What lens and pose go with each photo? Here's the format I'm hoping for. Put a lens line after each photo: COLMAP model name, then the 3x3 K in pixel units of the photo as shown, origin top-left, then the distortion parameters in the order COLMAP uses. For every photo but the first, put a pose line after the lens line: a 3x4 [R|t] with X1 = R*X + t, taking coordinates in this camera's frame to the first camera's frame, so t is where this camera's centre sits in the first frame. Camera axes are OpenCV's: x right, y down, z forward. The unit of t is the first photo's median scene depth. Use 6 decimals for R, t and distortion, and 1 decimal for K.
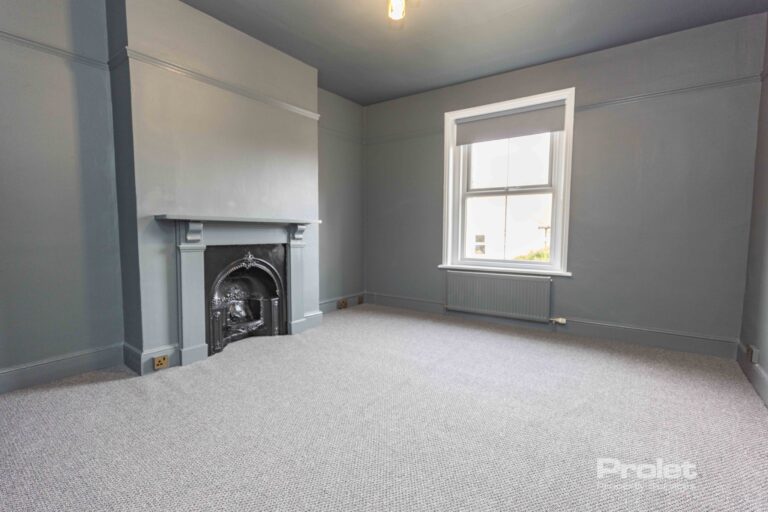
lens RADIAL K [[364.7, 0, 384.0], [0, 364.7, 256.0], [0, 0, 1]] dist [0.001670, 0.000051]
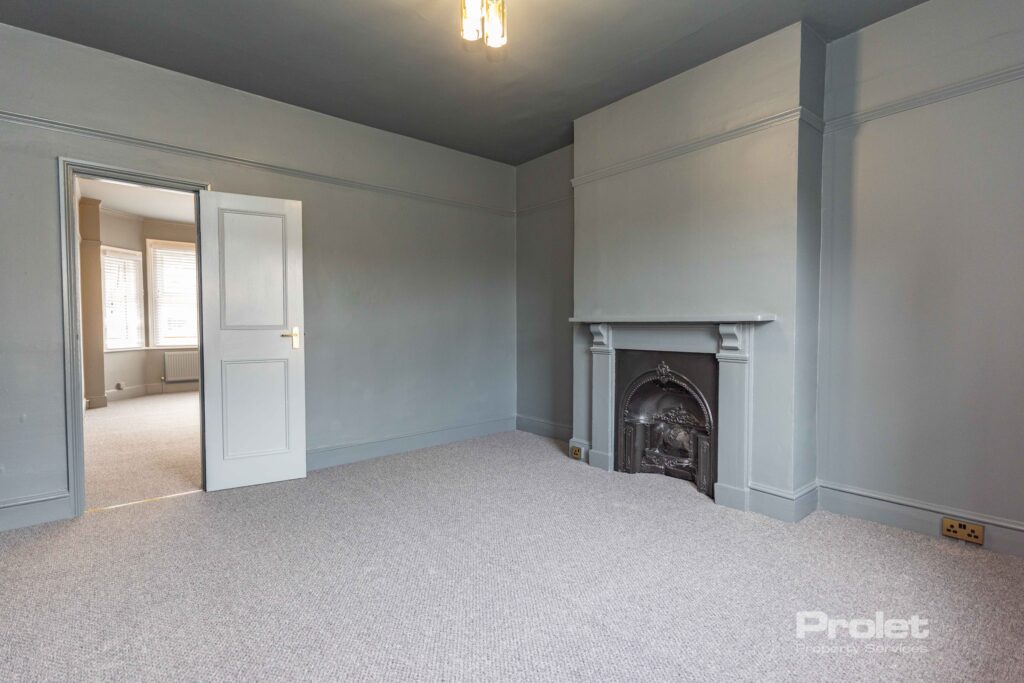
lens RADIAL K [[473.1, 0, 512.0], [0, 473.1, 341.5], [0, 0, 1]] dist [-0.000669, 0.000013]
pose [[-0.234836, 0.016662, -0.971892, 0.652322], [-0.081115, 0.996030, 0.036675, -0.061558], [0.968645, 0.087448, -0.232552, 0.896920]]
